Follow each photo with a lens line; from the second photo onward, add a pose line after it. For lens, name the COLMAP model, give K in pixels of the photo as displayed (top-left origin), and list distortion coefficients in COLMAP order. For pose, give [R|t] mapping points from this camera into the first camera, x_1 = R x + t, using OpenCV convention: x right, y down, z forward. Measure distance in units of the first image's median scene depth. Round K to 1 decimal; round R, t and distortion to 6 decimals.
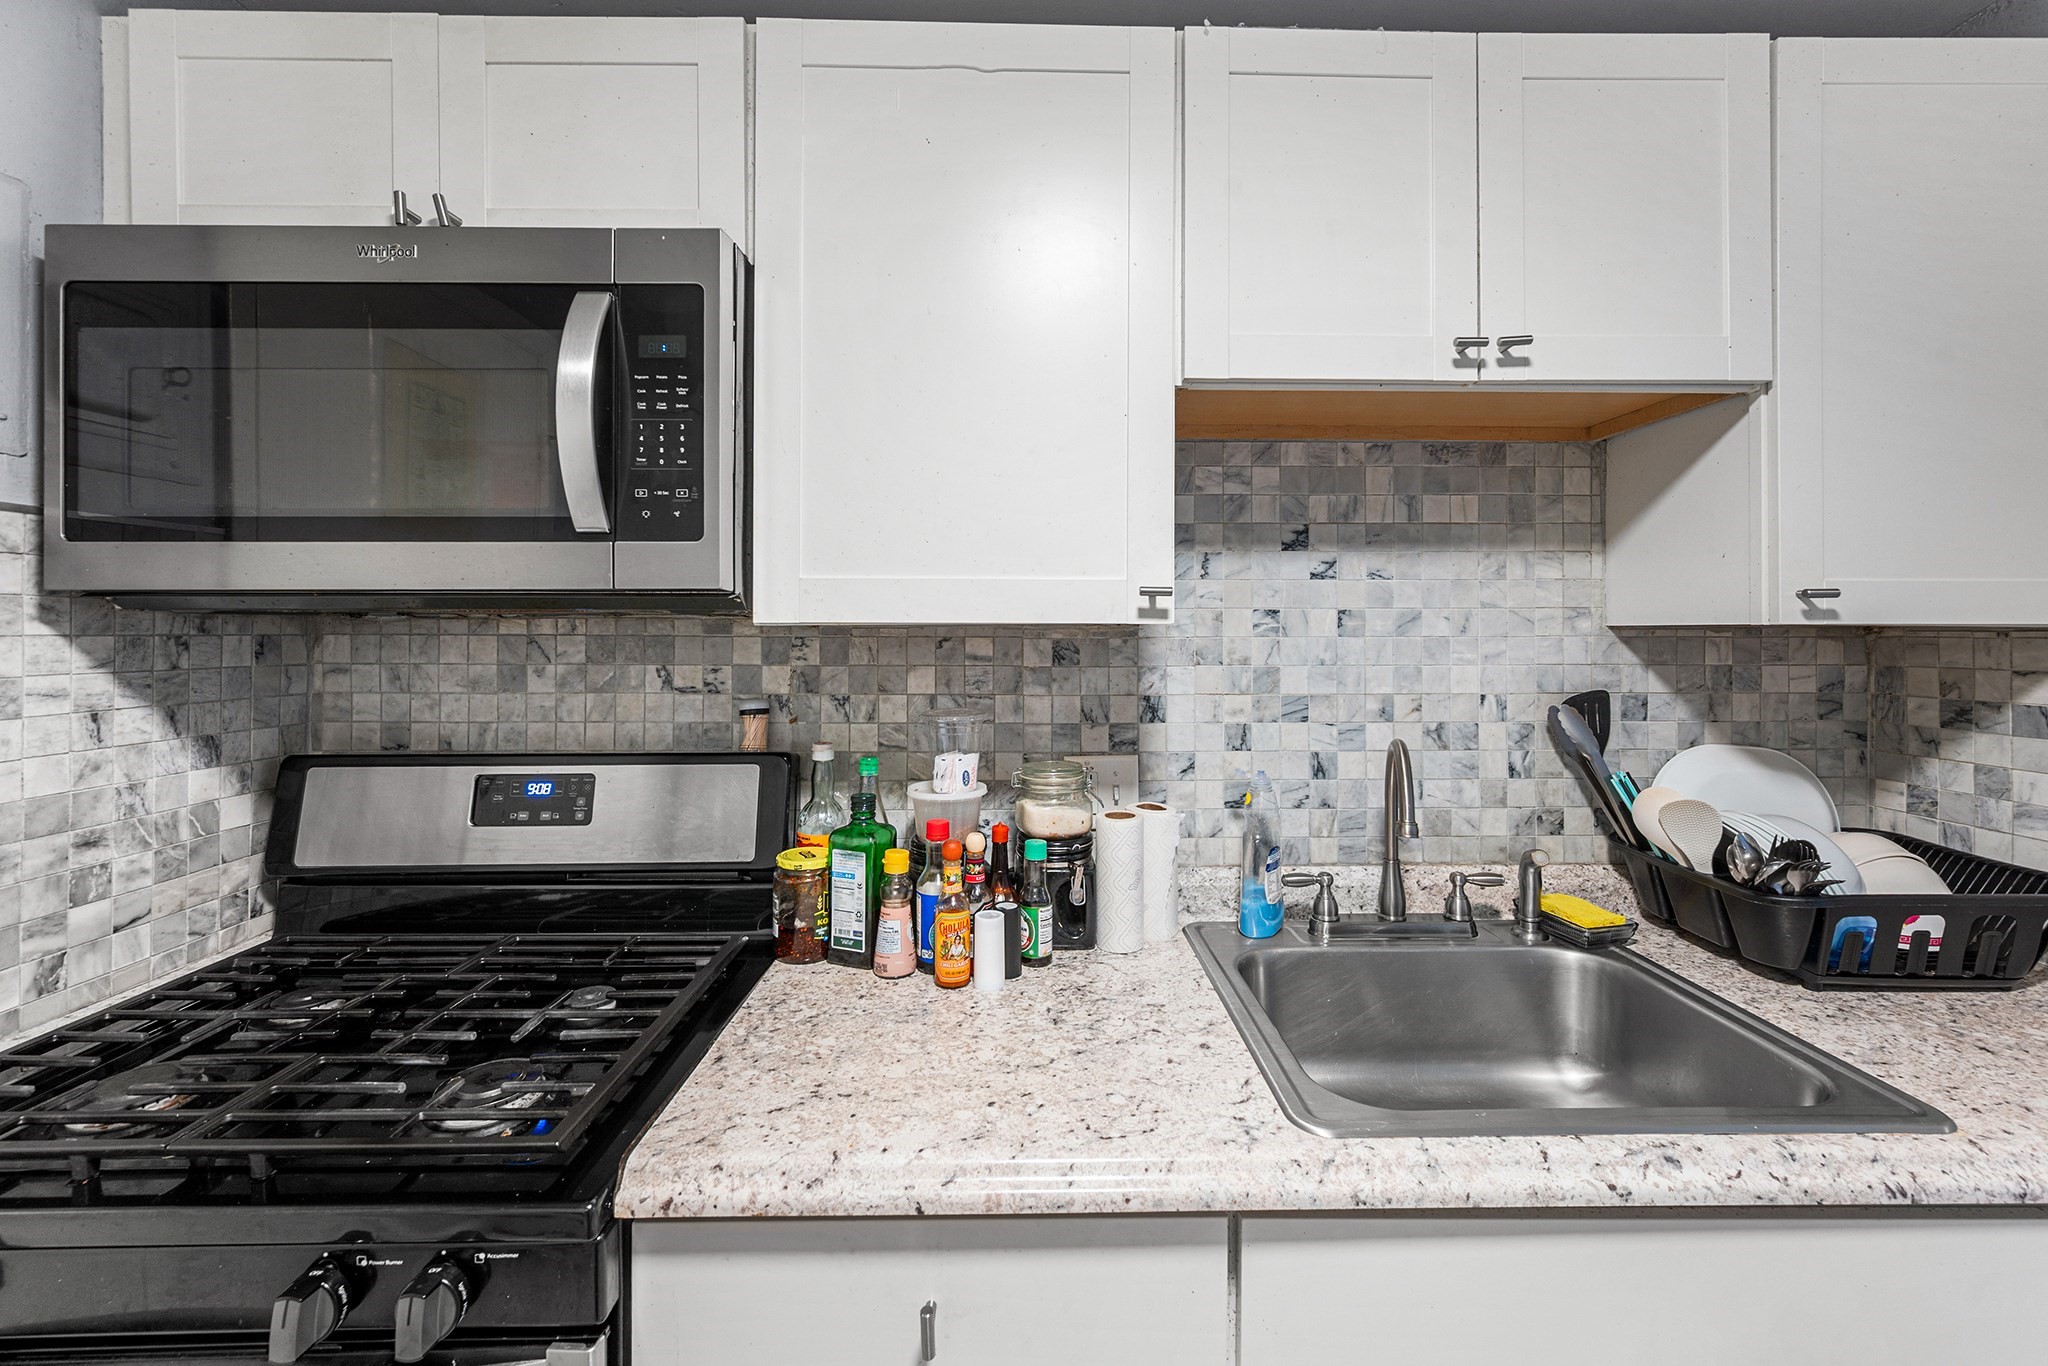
lens RADIAL K [[830.0, 0, 1033.4], [0, 830.0, 628.0], [0, 0, 1]] dist [-0.000035, 0.000132]
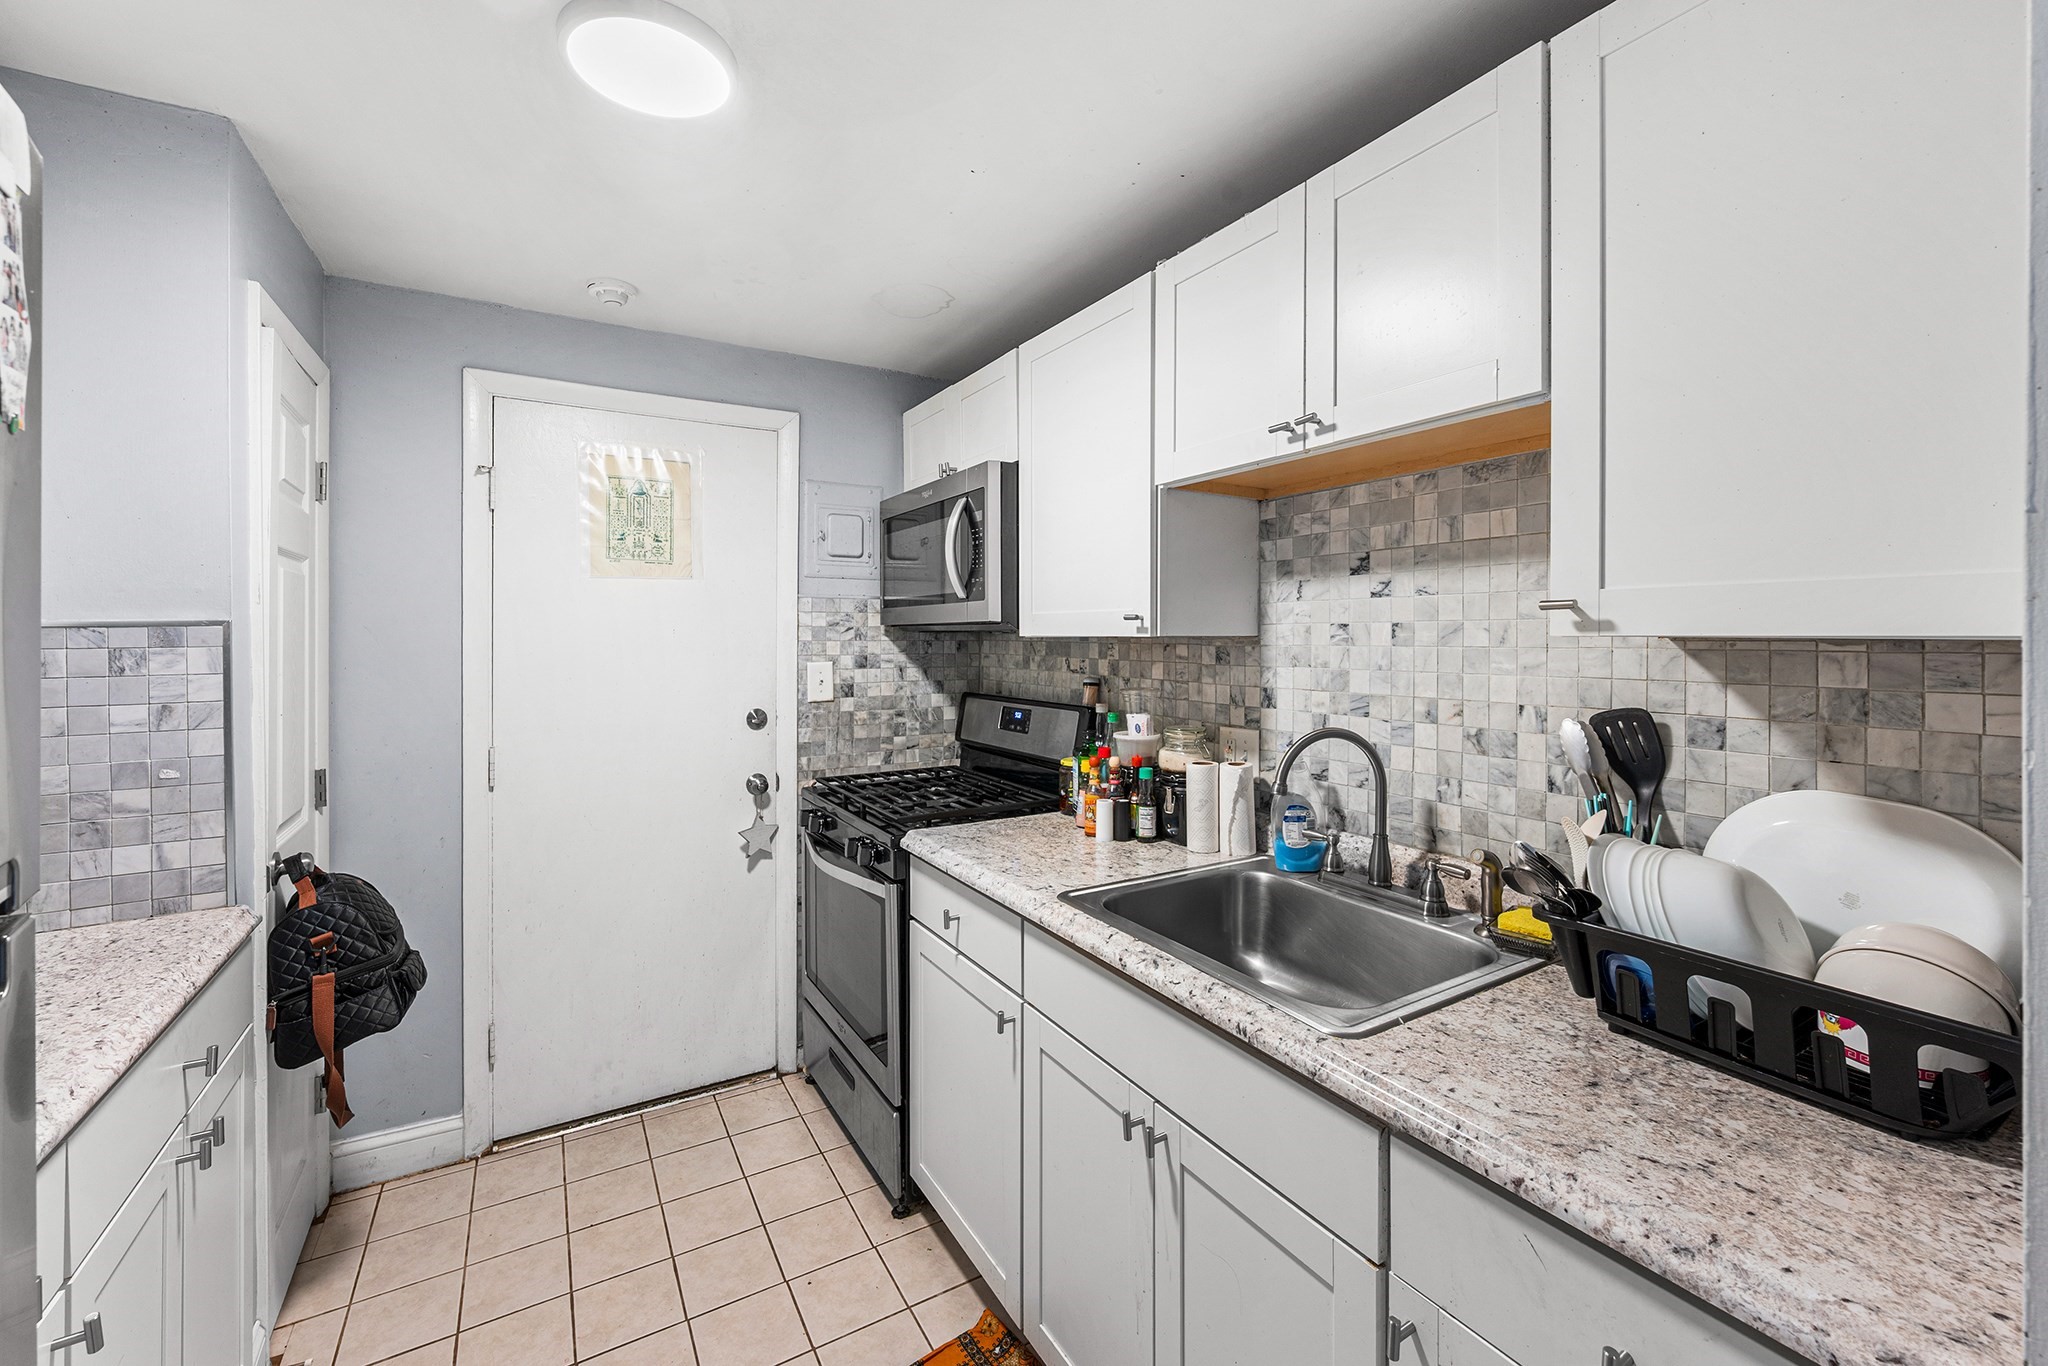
lens RADIAL K [[820.6, 0, 1019.6], [0, 820.6, 637.5], [0, 0, 1]] dist [-0.001442, -0.000268]
pose [[0.500259, 0.001028, -0.865875, 1.109694], [0.001895, 0.999996, 0.002282, -0.005258], [0.865874, -0.002782, 0.500255, -0.025768]]
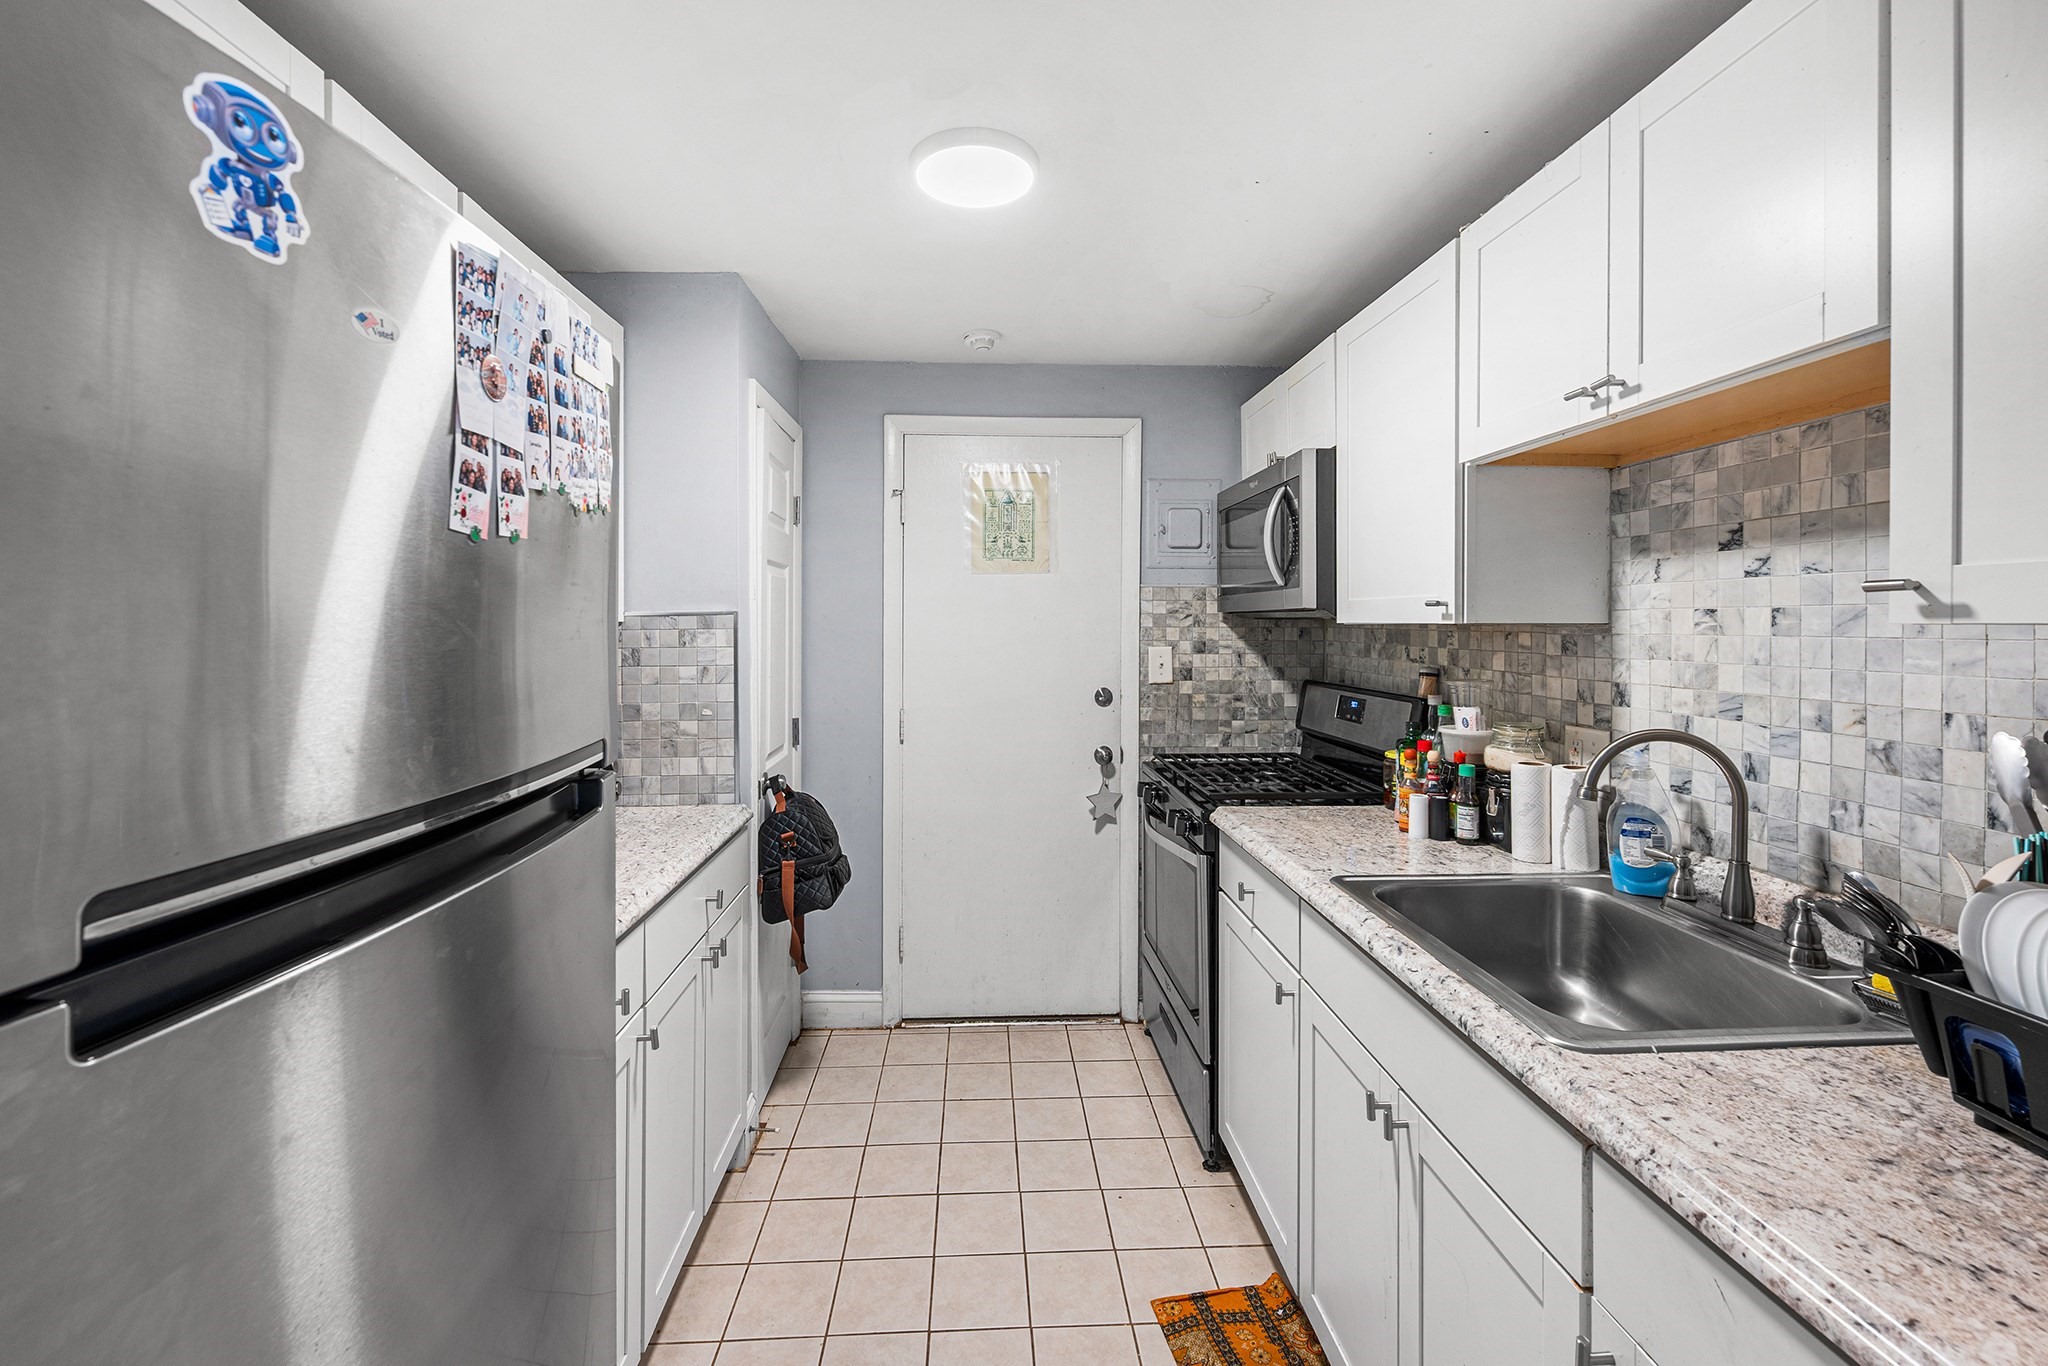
lens RADIAL K [[829.7, 0, 1021.4], [0, 829.7, 621.3], [0, 0, 1]] dist [-0.001992, -0.000058]
pose [[0.042105, -0.001756, -0.999112, 1.294851], [-0.000102, 0.999998, -0.001762, -0.004653], [0.999113, 0.000176, 0.042104, 0.097198]]
